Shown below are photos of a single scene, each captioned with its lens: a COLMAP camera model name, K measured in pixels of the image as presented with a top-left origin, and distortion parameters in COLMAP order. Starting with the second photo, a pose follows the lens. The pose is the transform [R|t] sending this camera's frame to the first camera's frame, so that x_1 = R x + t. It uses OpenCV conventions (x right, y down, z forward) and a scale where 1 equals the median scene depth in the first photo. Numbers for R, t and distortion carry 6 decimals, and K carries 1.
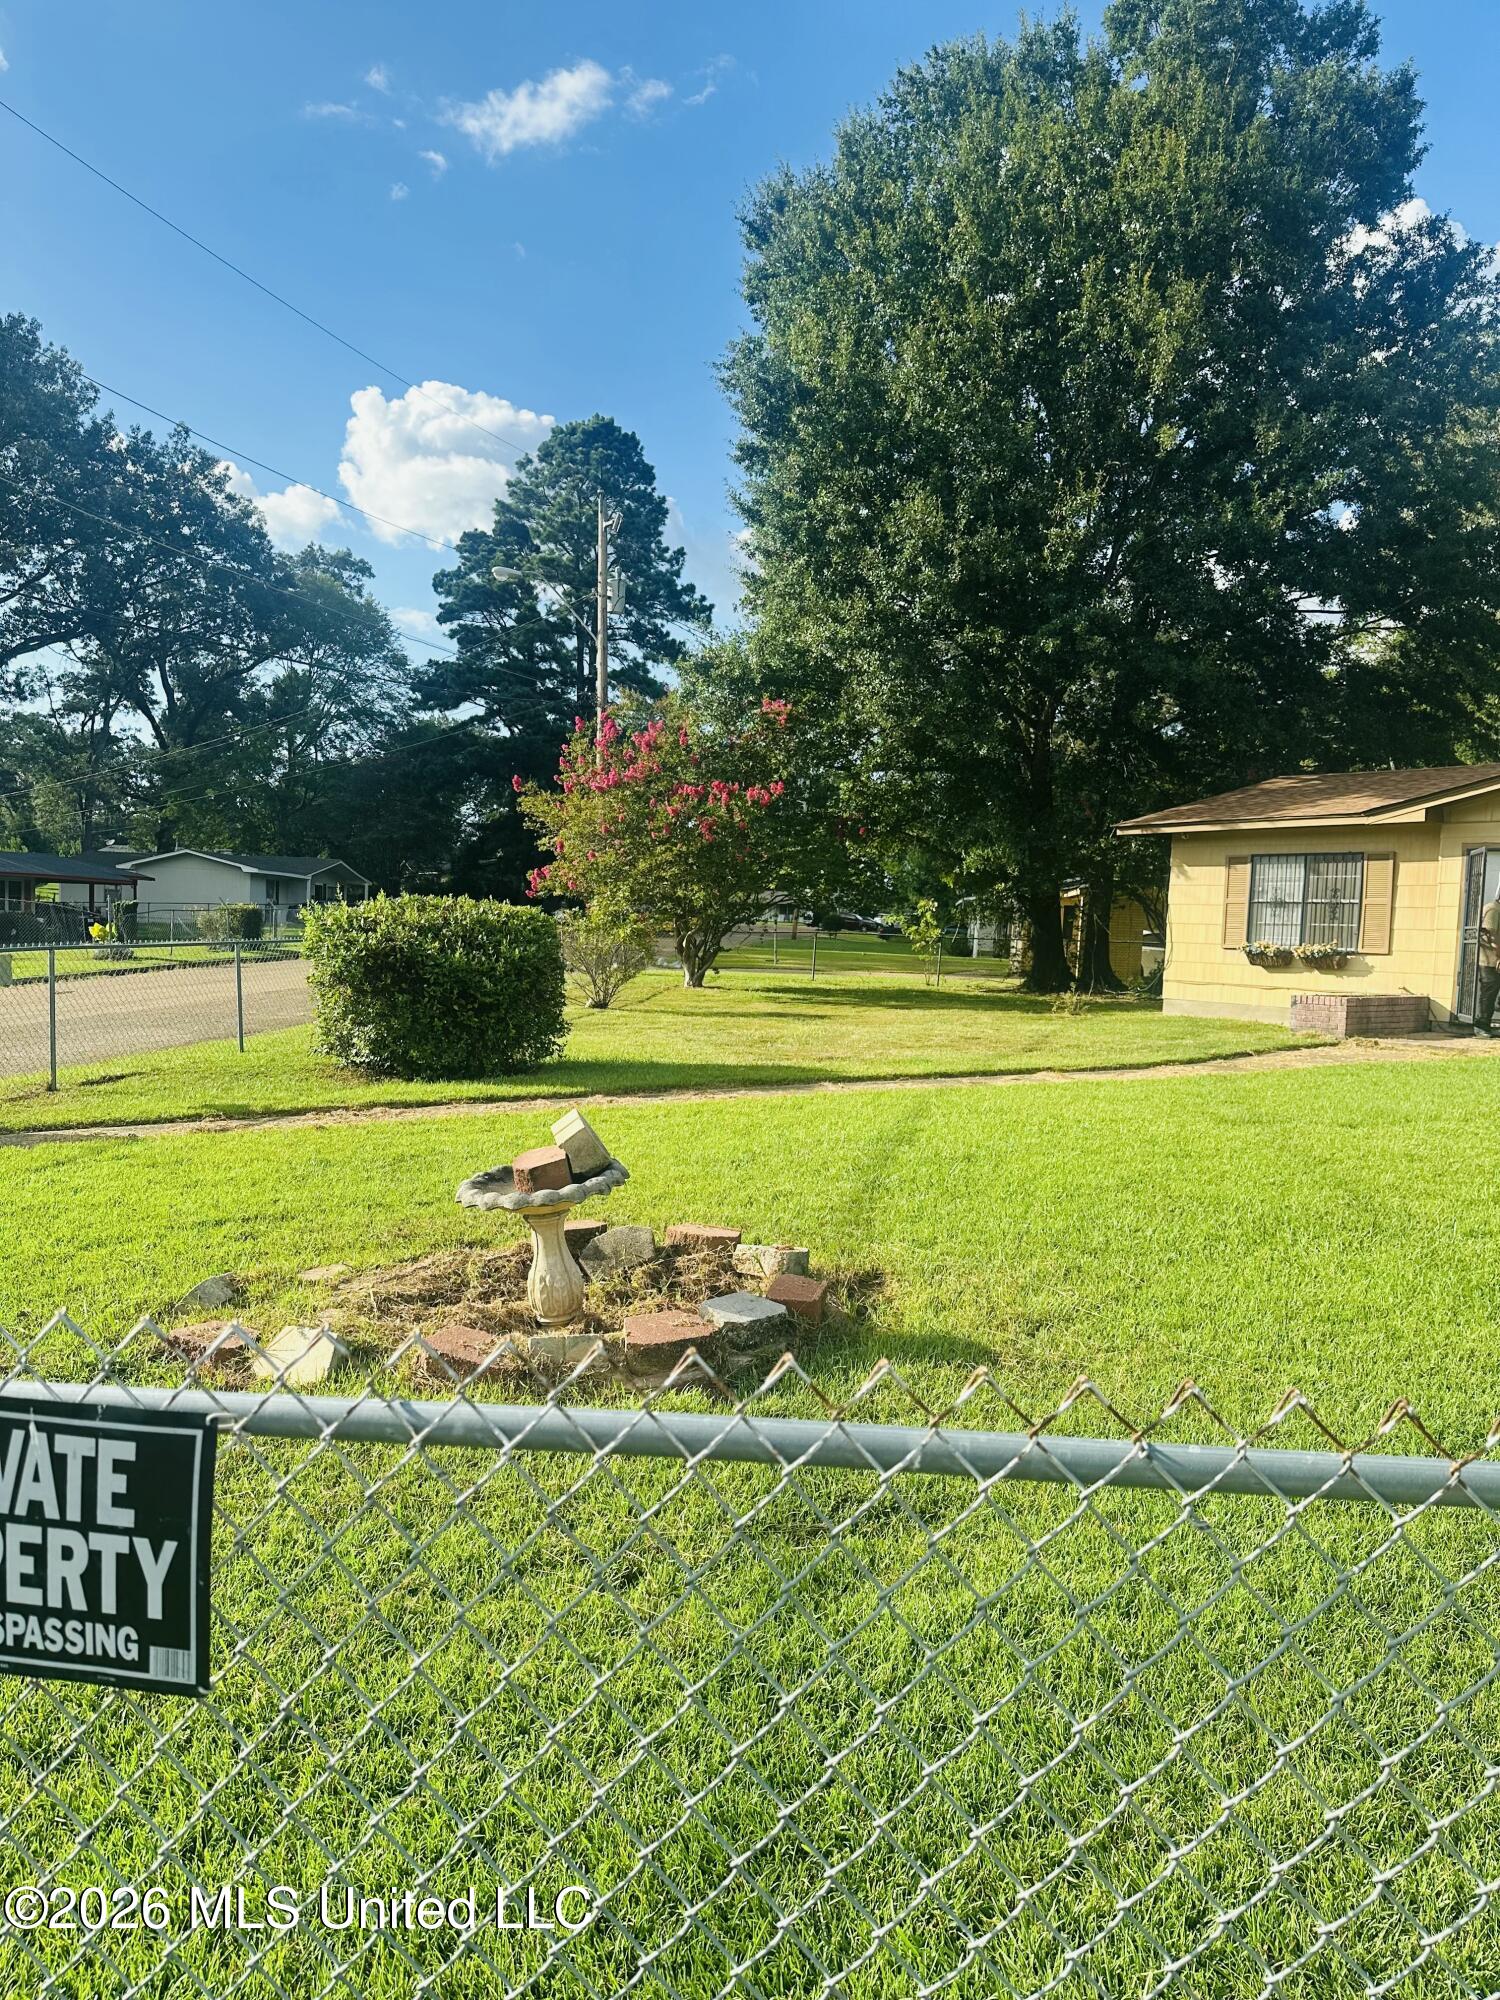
lens RADIAL K [[1422.0, 0, 739.9], [0, 1422.0, 1010.7], [0, 0, 1]] dist [0.042132, -0.045487]
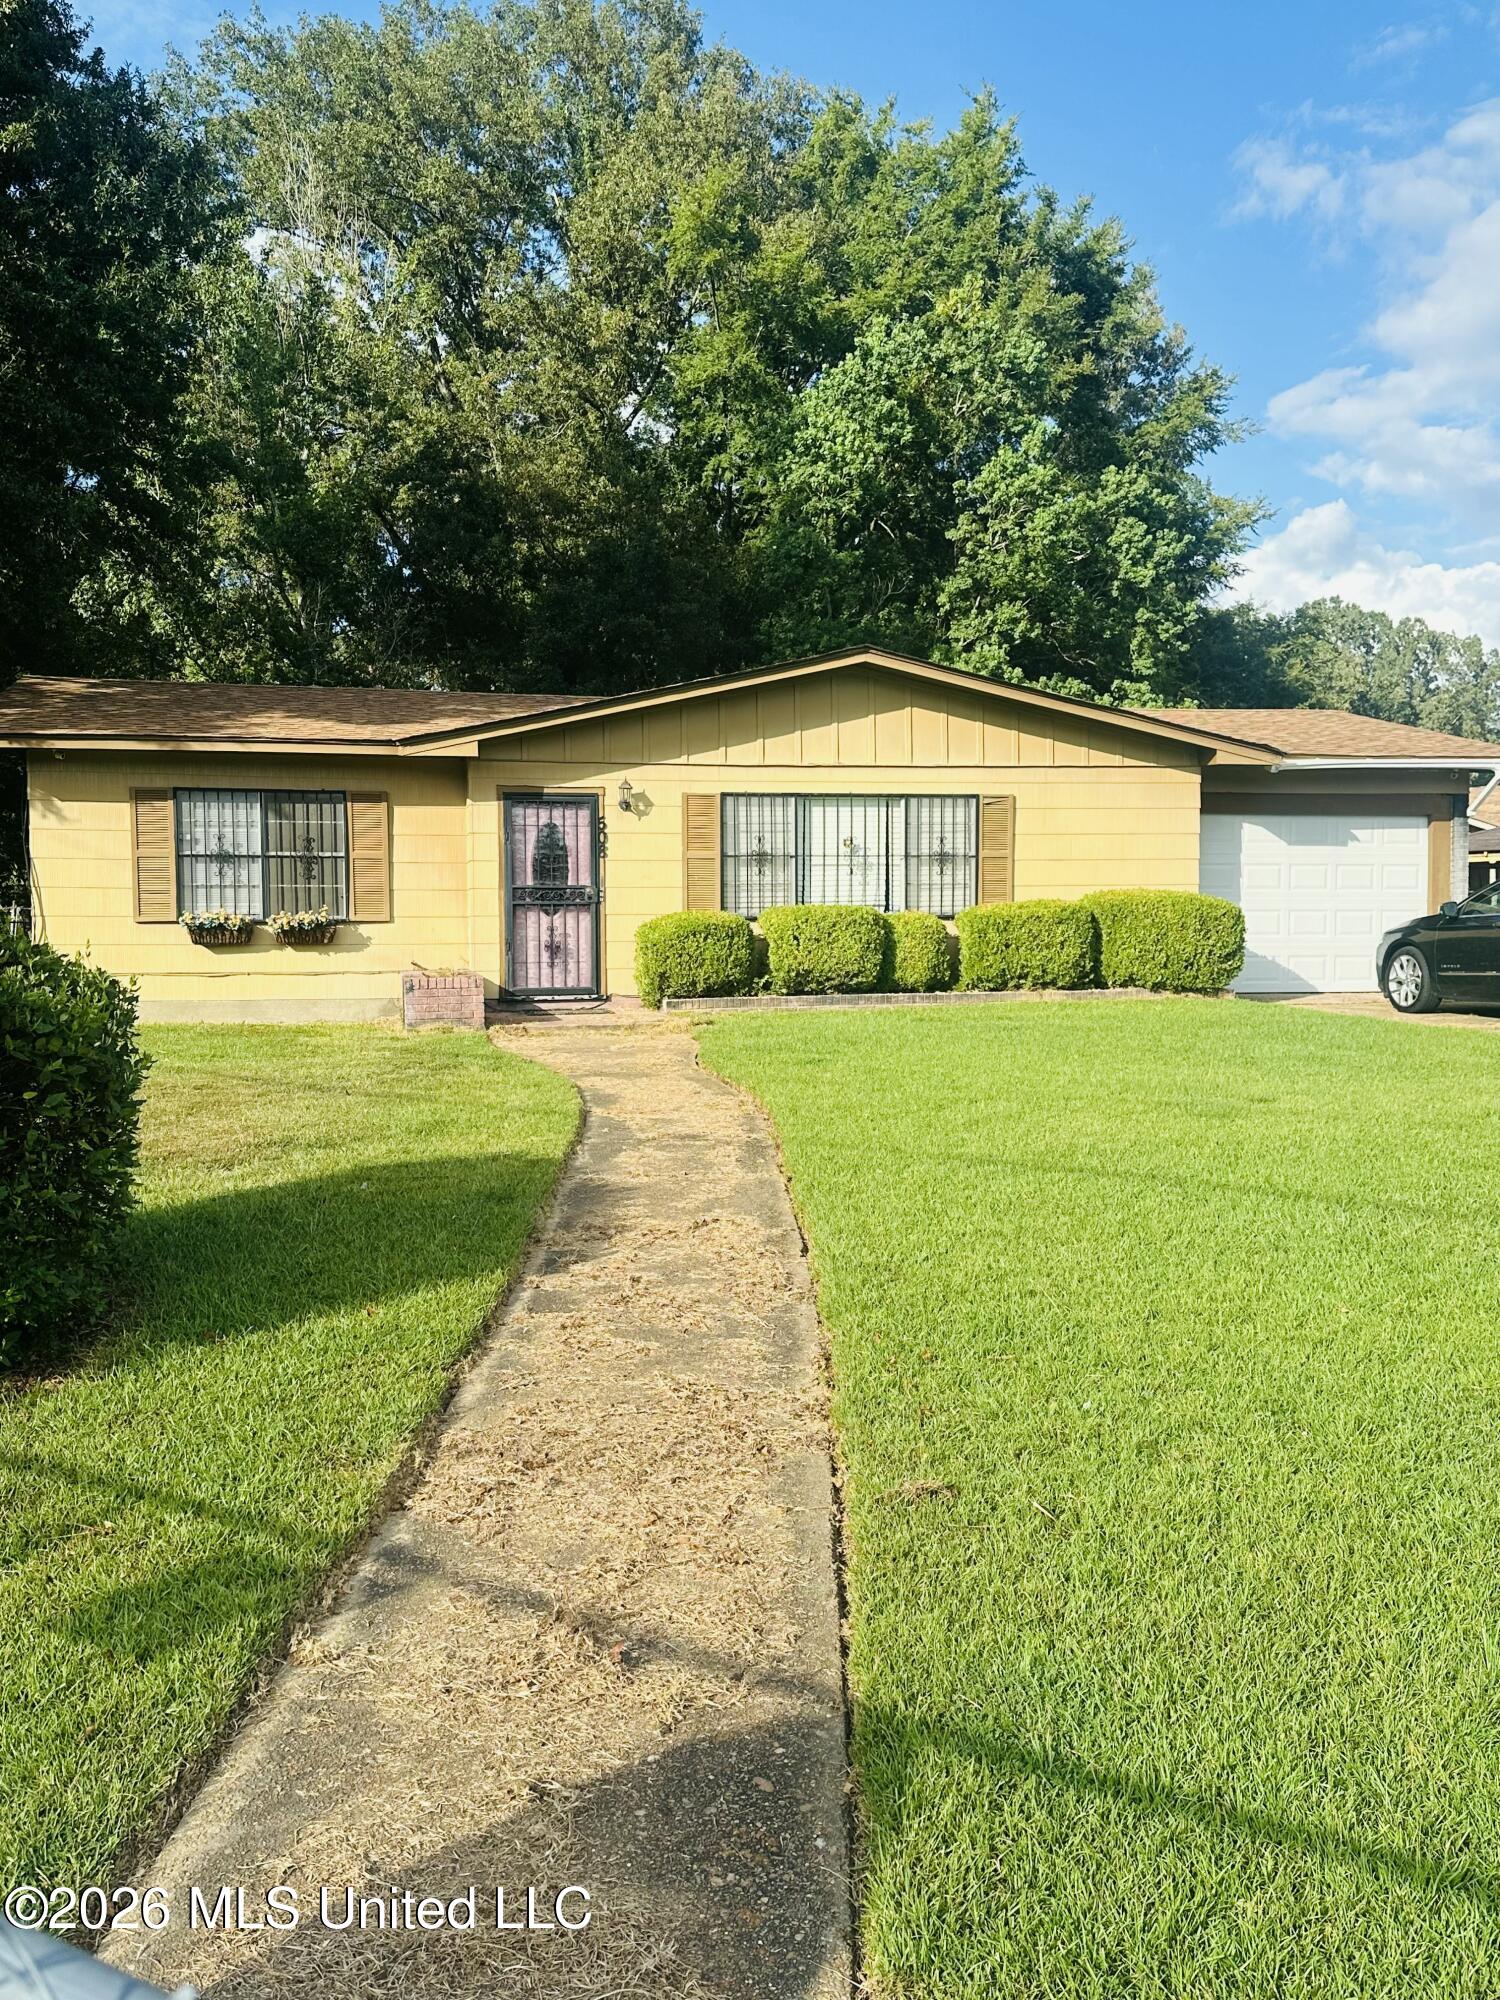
lens RADIAL K [[1740.0, 0, 758.0], [0, 1740.0, 1019.4], [0, 0, 1]] dist [0.071462, -0.091588]
pose [[0.424608, -0.083292, 0.901538, -0.311836], [0.072759, 0.995678, 0.057722, -0.024528], [-0.902449, 0.041086, 0.428833, 0.374891]]
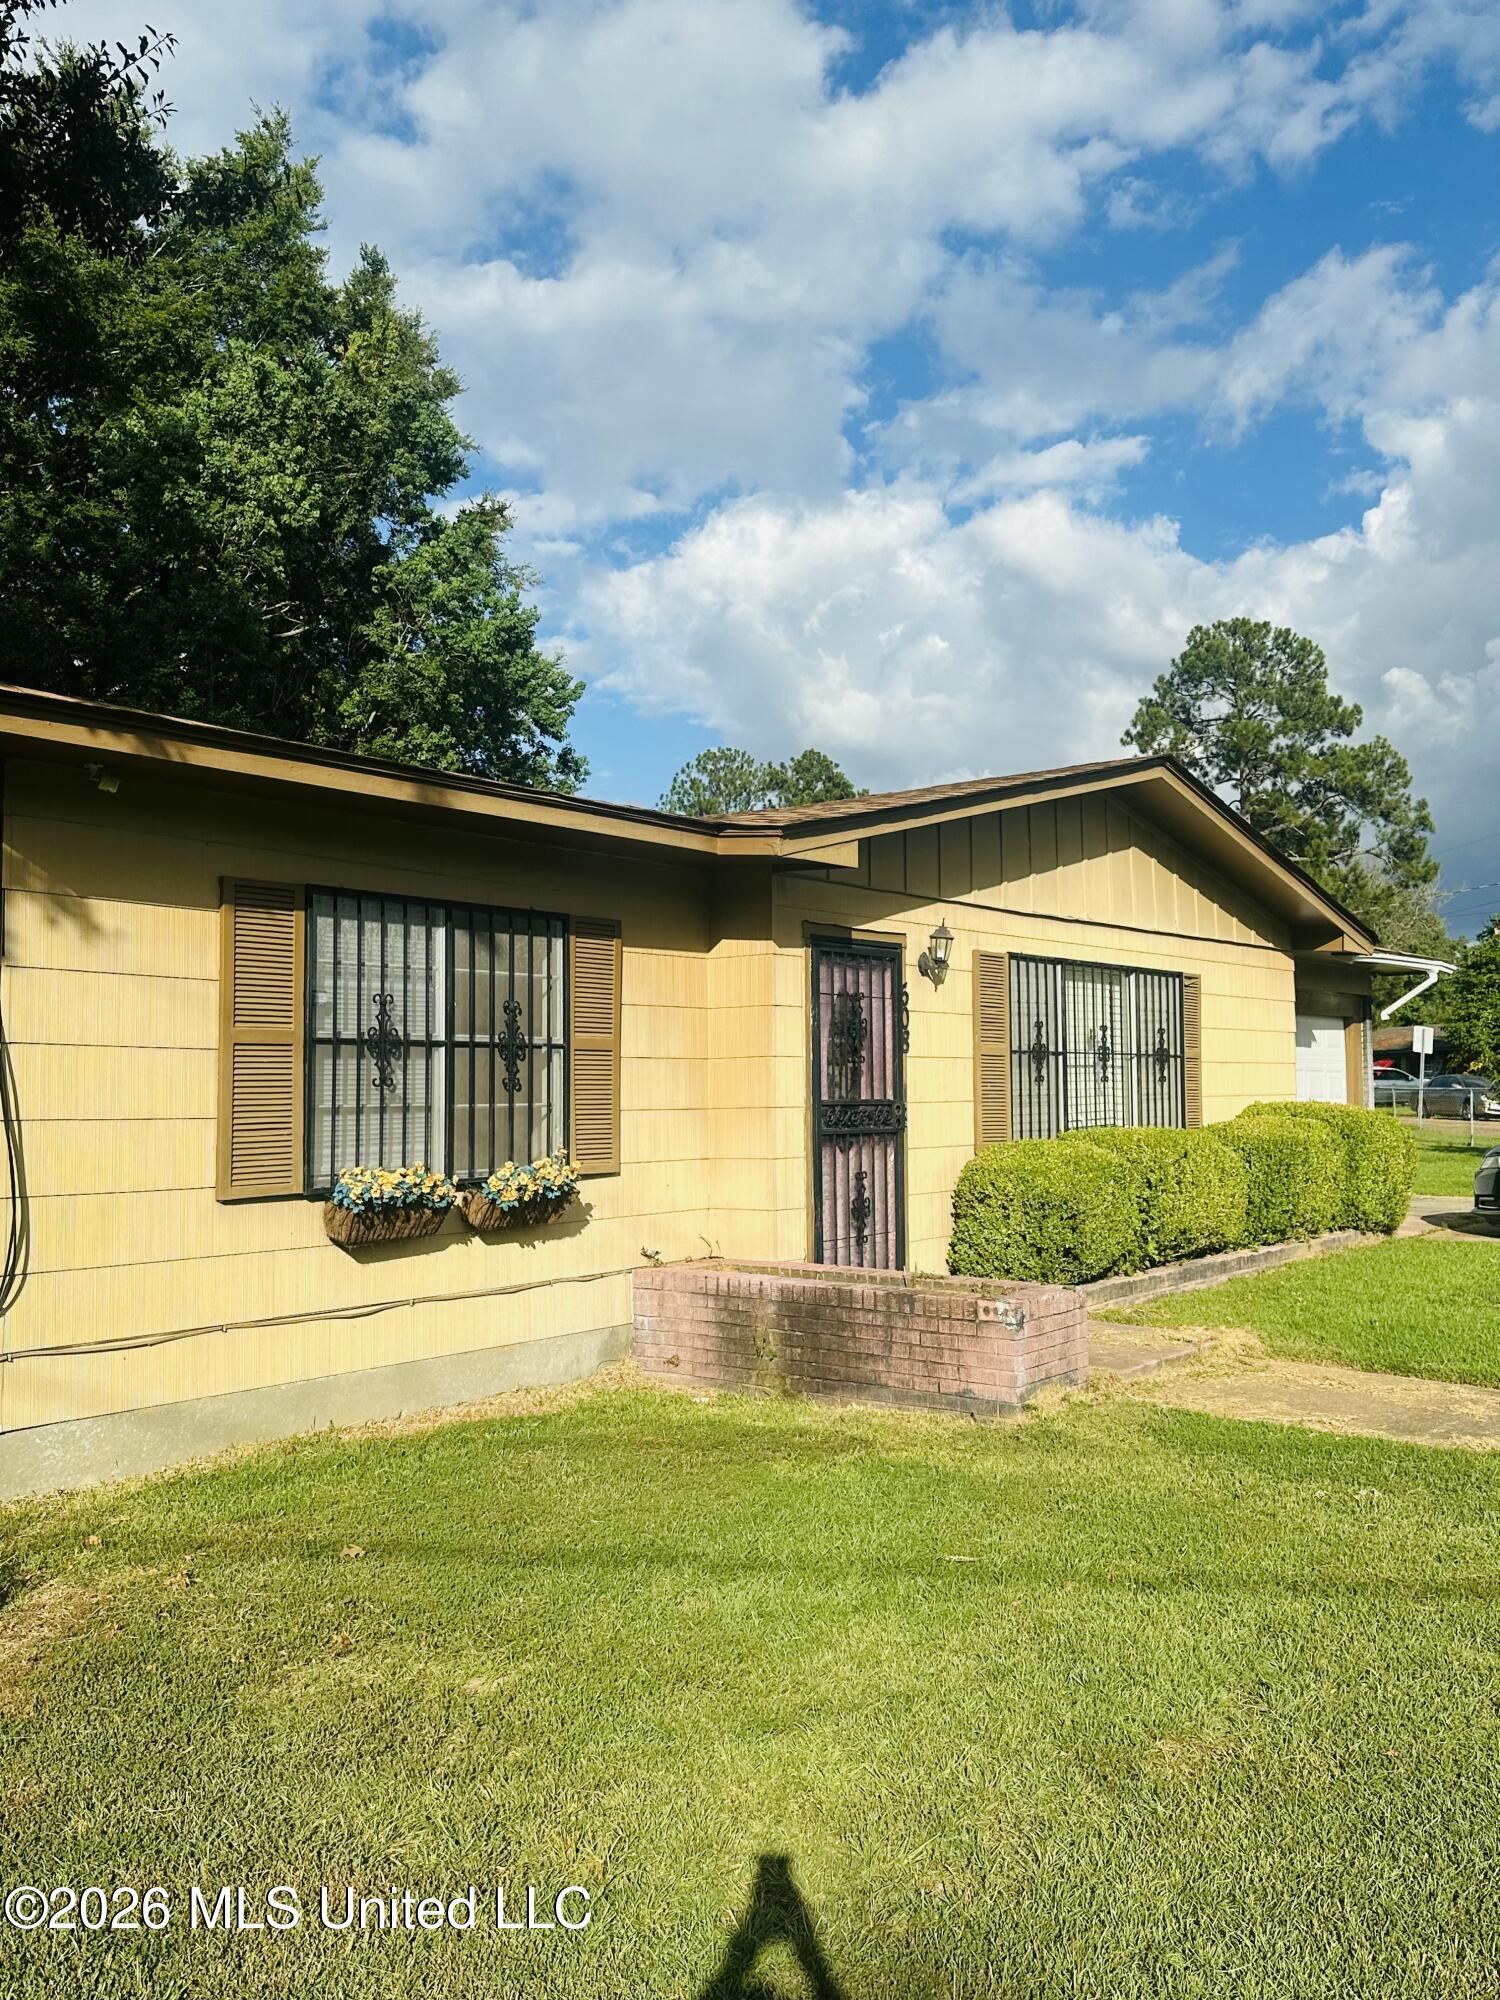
lens RADIAL K [[1740.0, 0, 760.6], [0, 1740.0, 996.5], [0, 0, 1]] dist [0.071462, -0.091588]
pose [[-0.276857, 0.015938, 0.960779, -0.025815], [0.051522, 0.998670, -0.001720, -0.079780], [-0.959529, 0.049025, -0.277310, 1.016741]]
